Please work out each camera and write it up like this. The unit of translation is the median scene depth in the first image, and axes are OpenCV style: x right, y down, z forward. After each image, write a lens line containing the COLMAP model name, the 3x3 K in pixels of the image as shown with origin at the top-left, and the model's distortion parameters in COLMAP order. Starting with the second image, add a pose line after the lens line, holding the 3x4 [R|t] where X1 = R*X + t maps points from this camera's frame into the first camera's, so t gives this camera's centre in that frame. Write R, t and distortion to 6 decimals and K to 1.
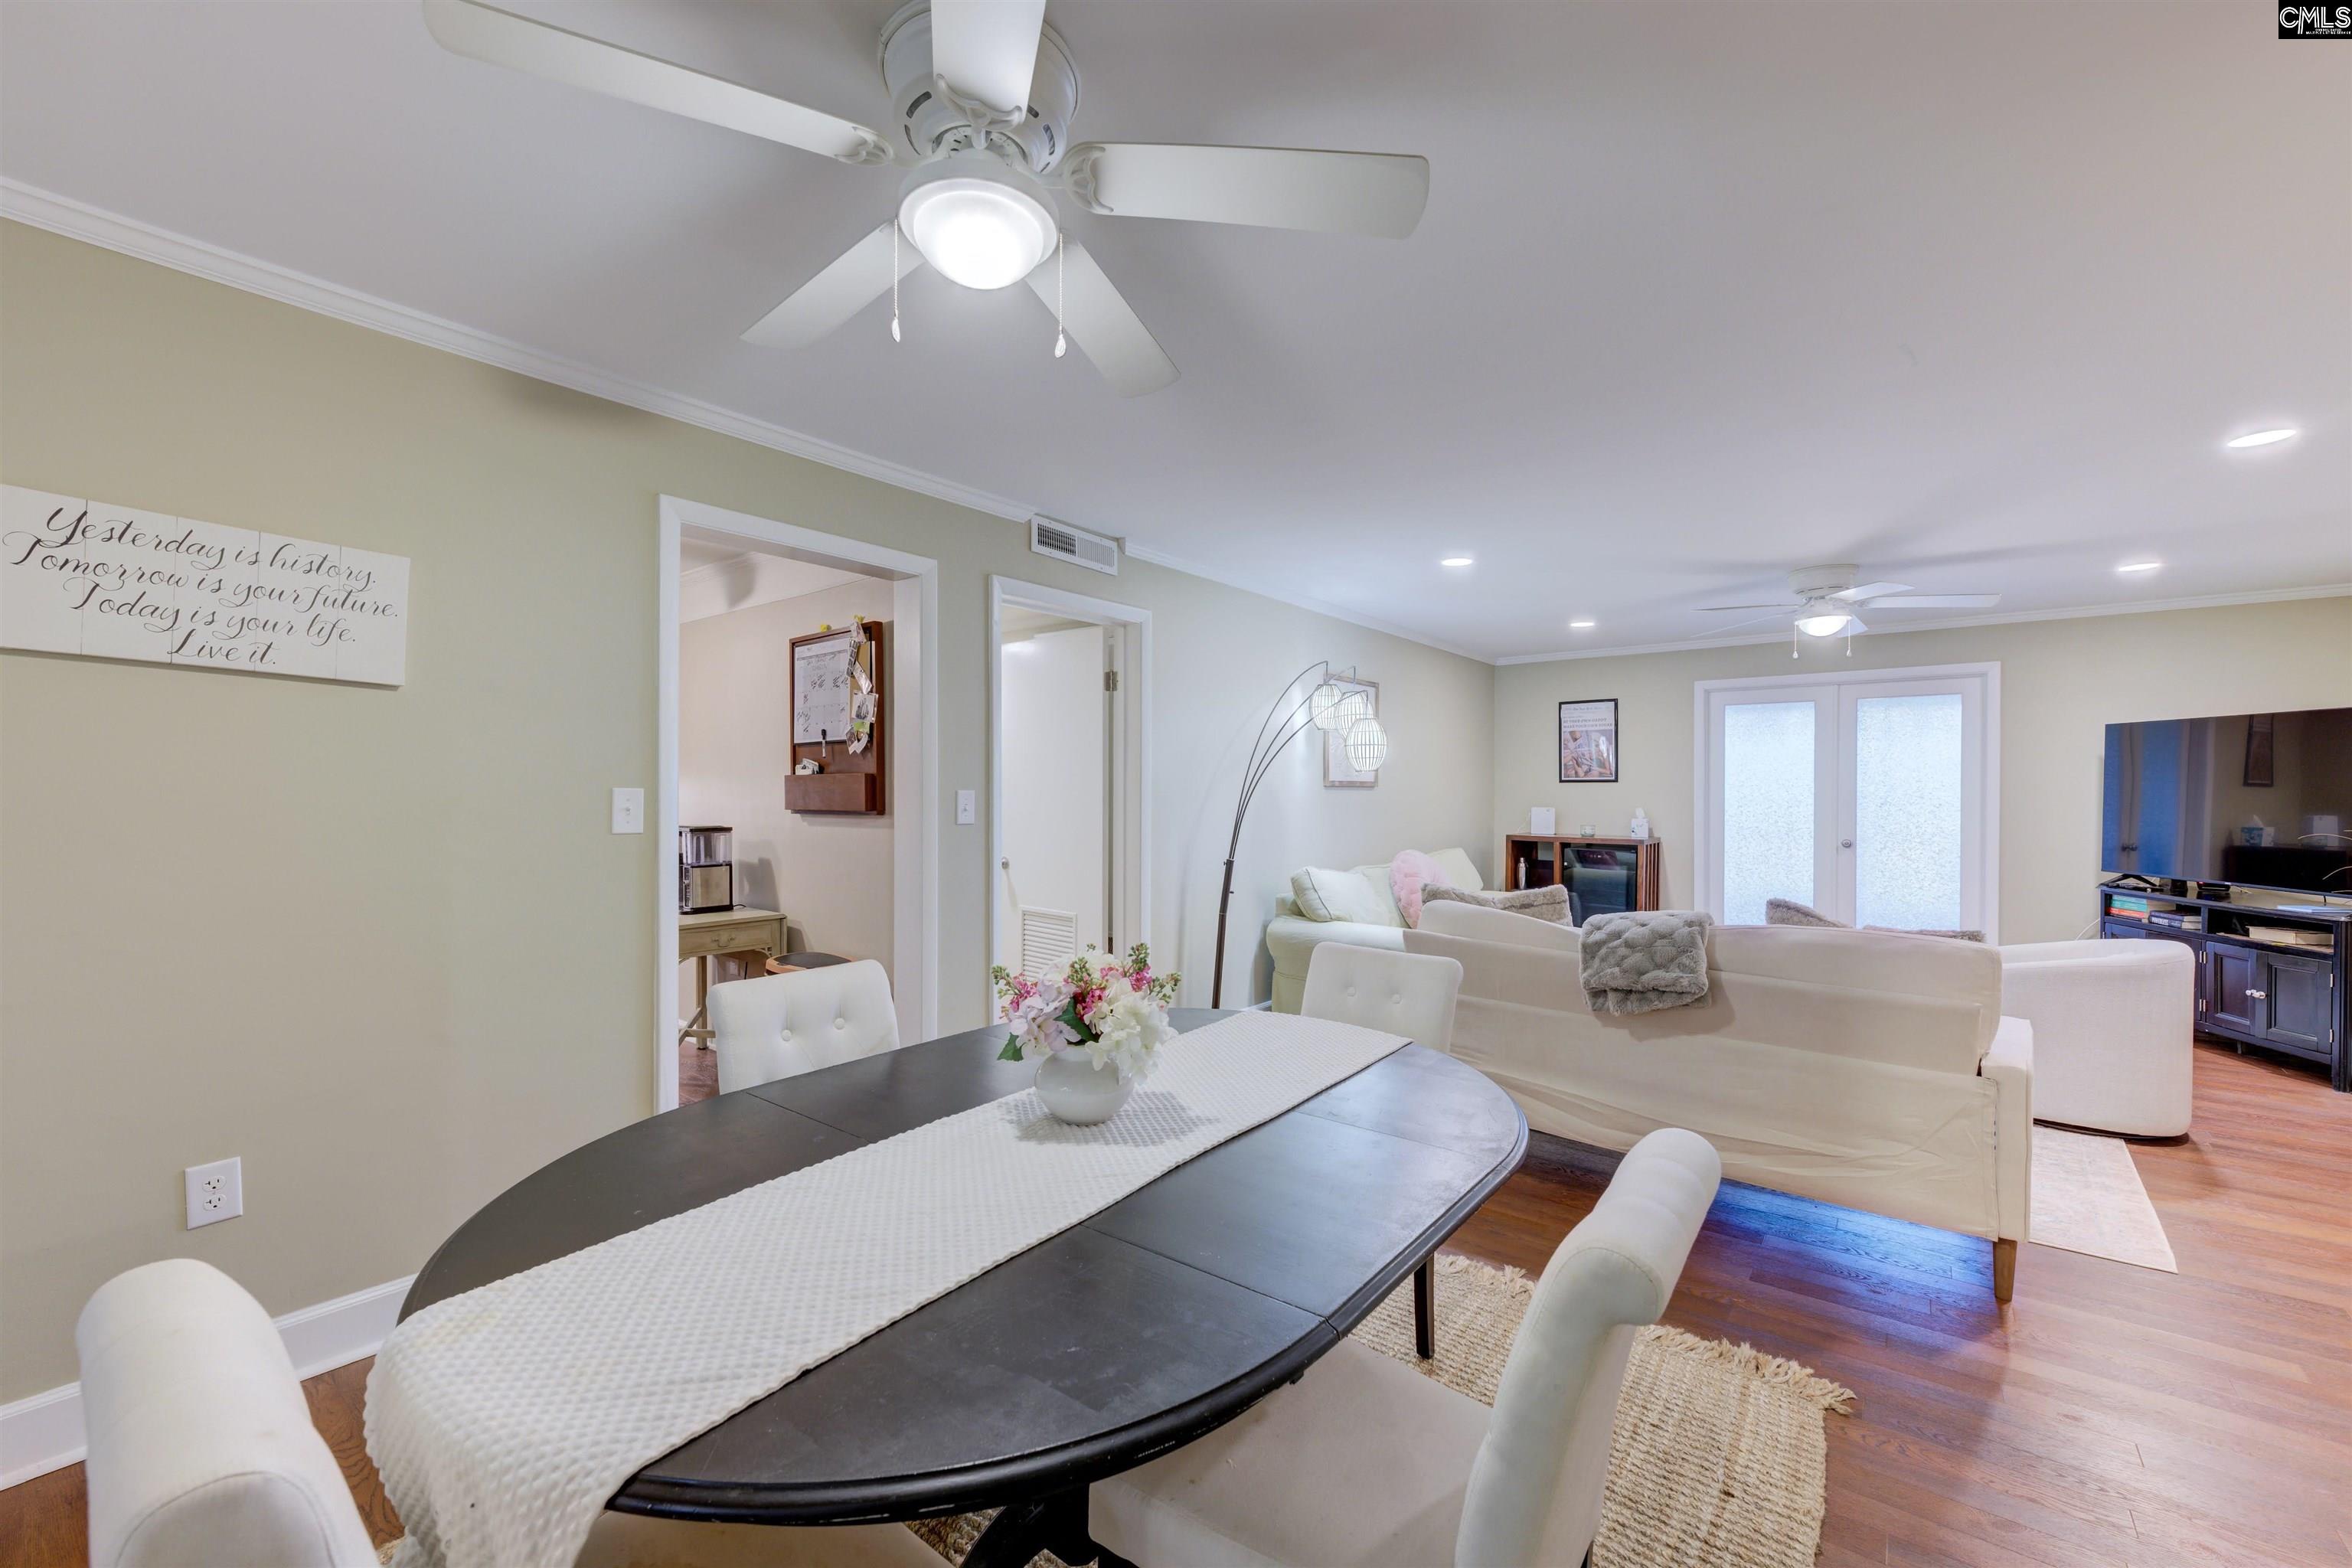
lens RADIAL K [[936.6, 0, 1176.6], [0, 936.6, 802.4], [0, 0, 1]] dist [-0.003737, 0.000985]
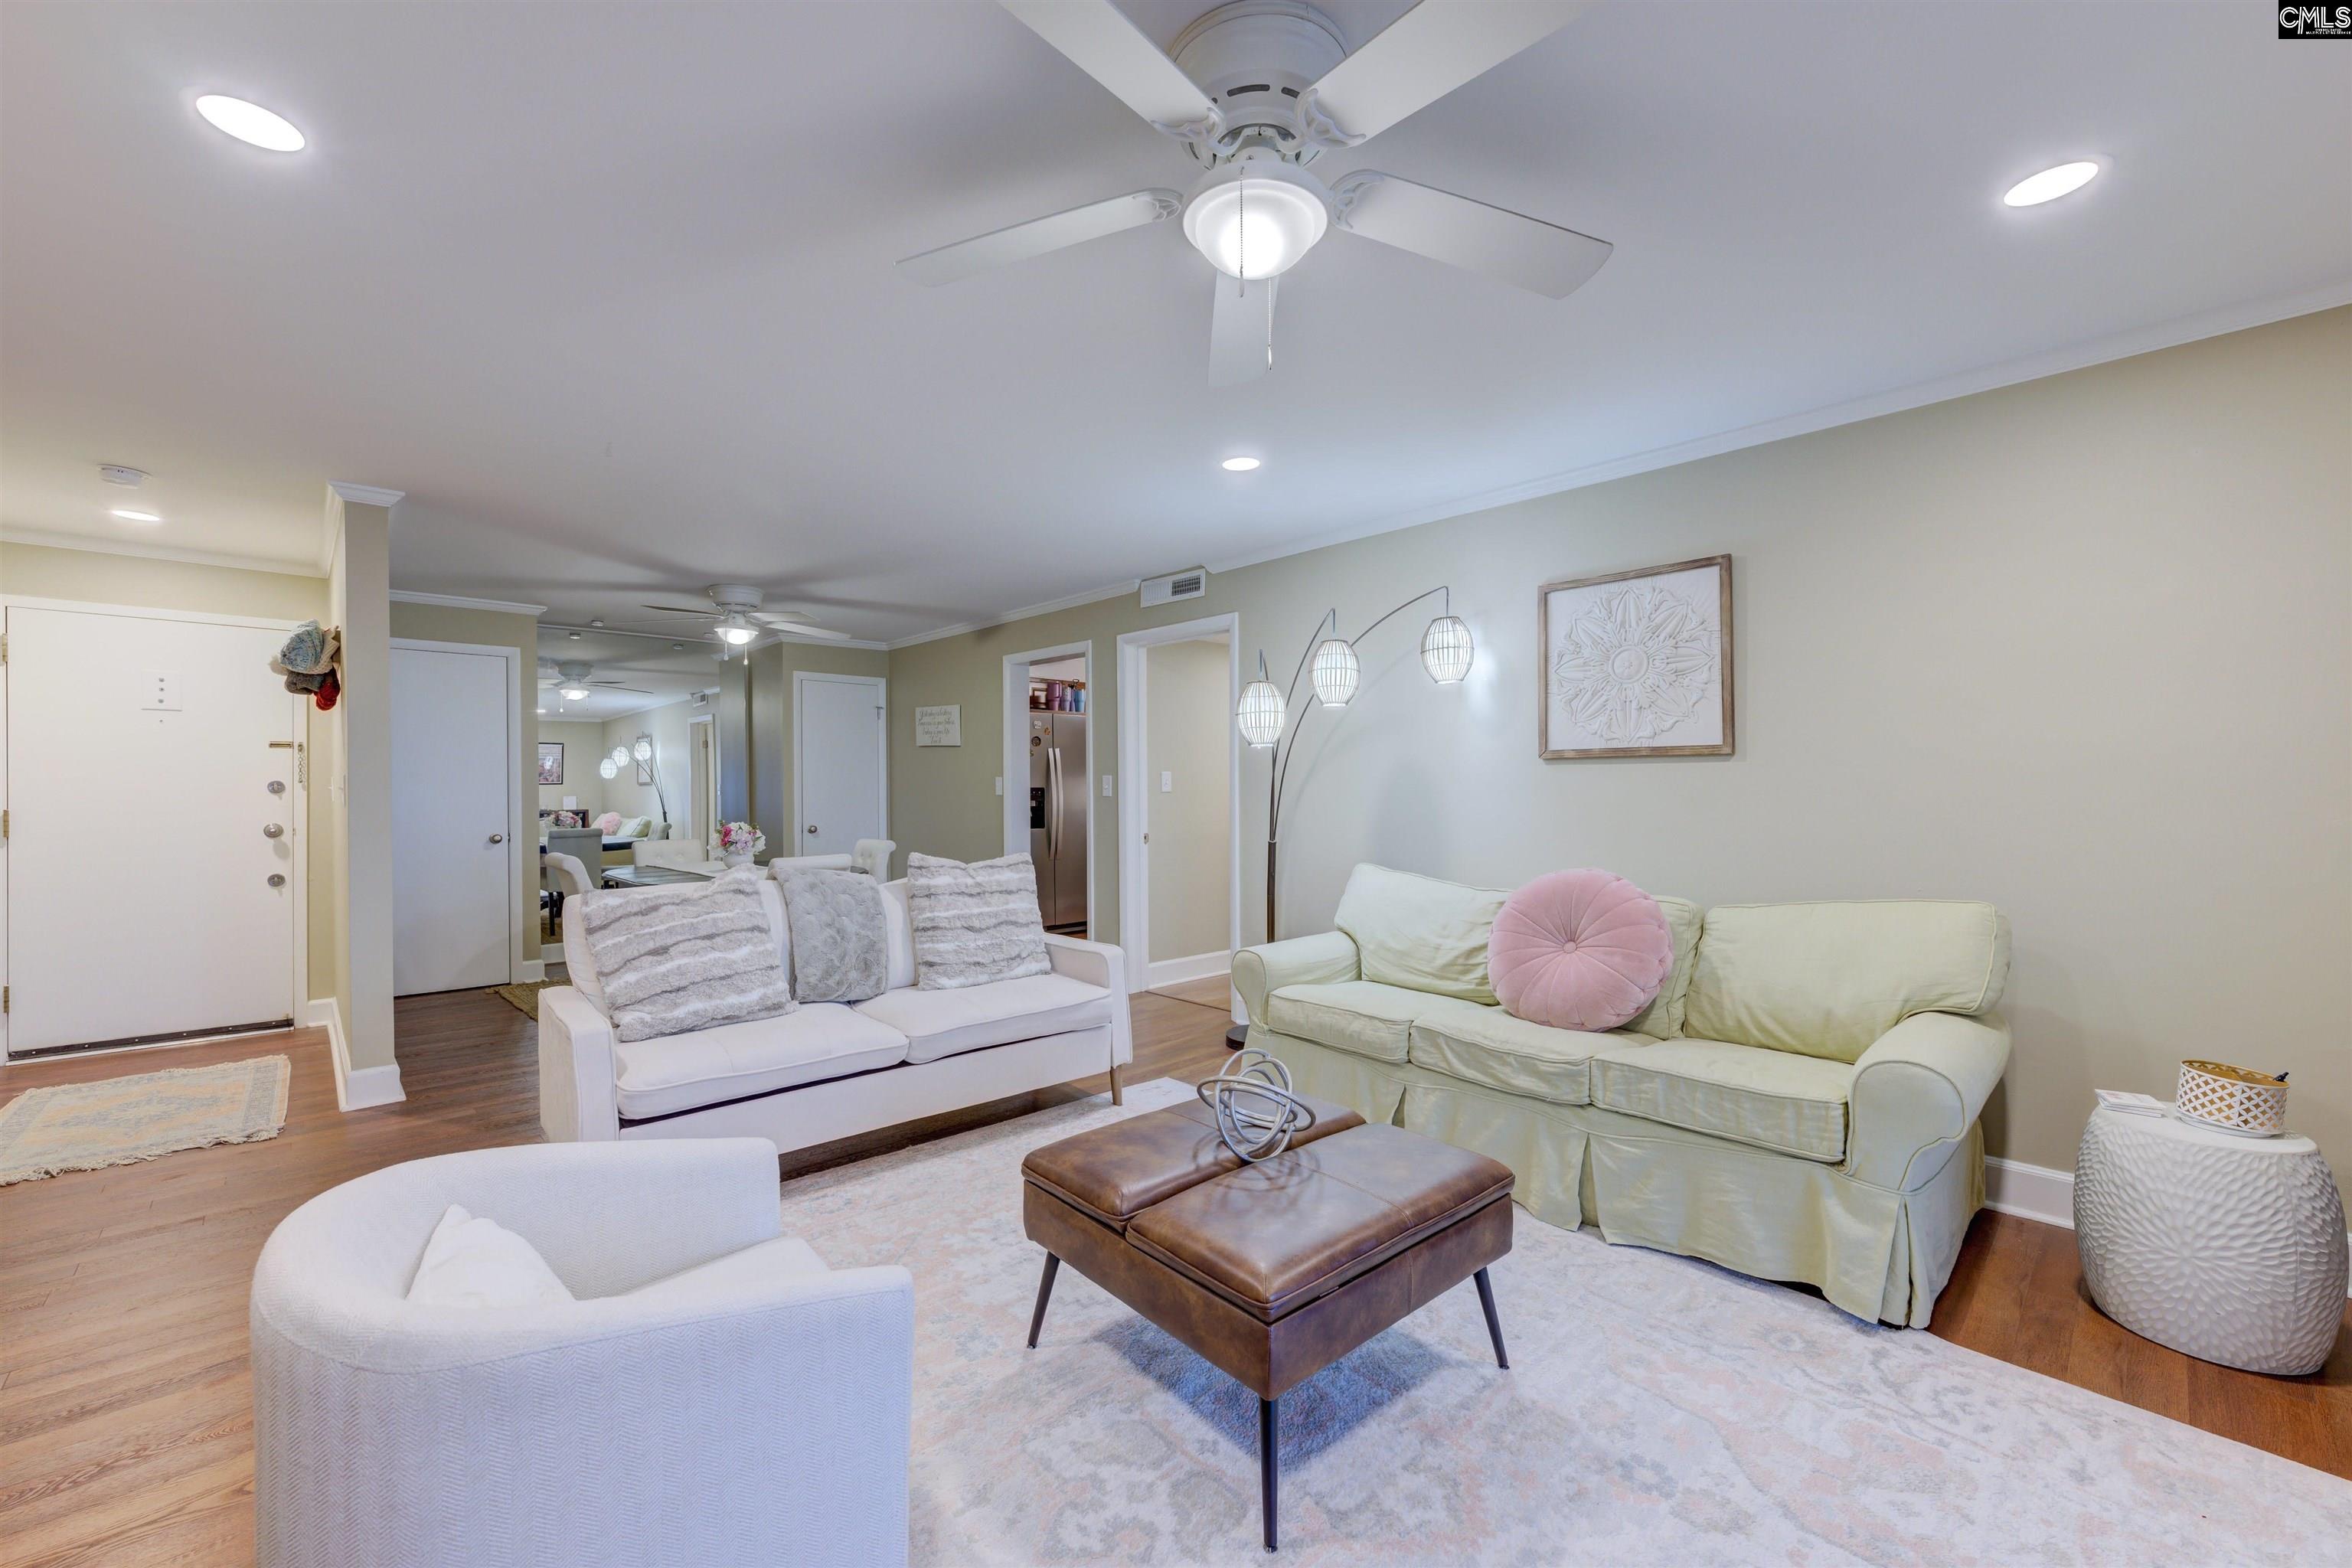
lens RADIAL K [[936.6, 0, 1182.6], [0, 936.6, 788.5], [0, 0, 1]] dist [-0.003737, 0.000985]
pose [[-0.136389, -0.001467, -0.990654, 1.140916], [-0.007442, 0.999972, -0.000456, 0.007845], [0.990627, 0.007310, -0.136396, 1.141639]]
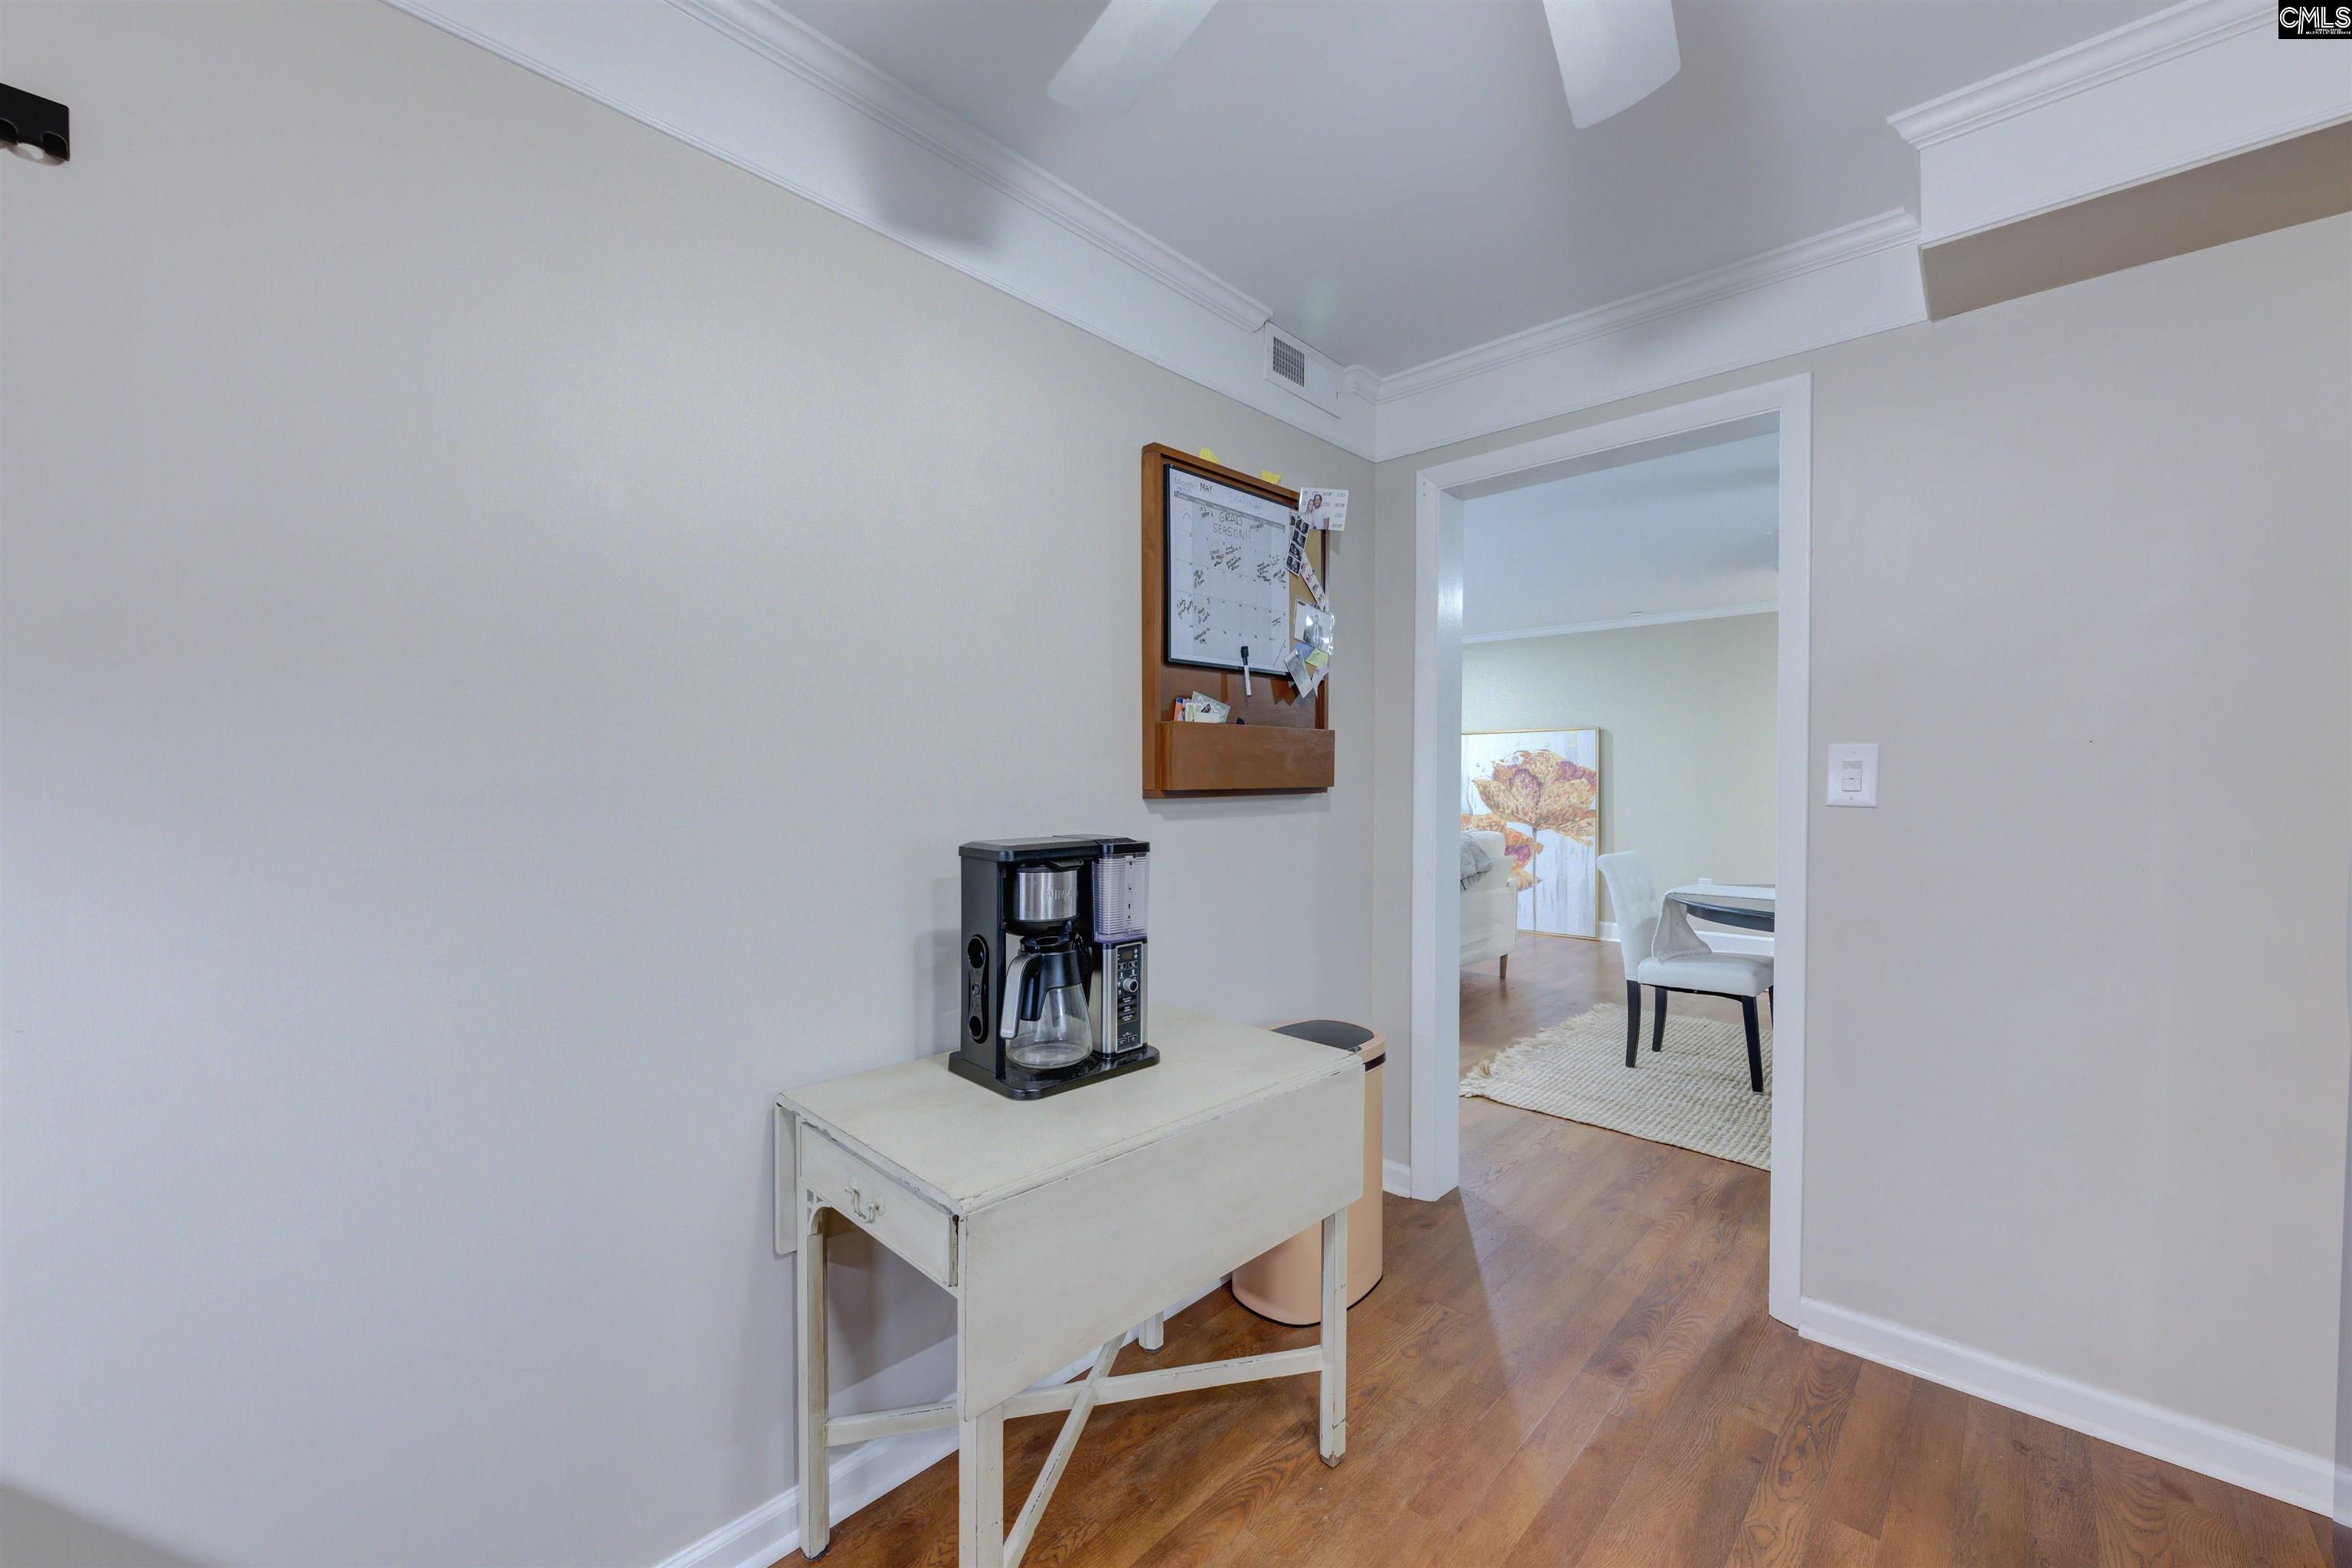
lens RADIAL K [[936.6, 0, 1182.0], [0, 936.6, 787.3], [0, 0, 1]] dist [-0.003737, 0.000985]
pose [[0.071825, -0.014236, 0.997316, -0.910108], [0.011715, 0.999841, 0.013429, -0.001265], [-0.997348, 0.010719, 0.071980, 0.962385]]
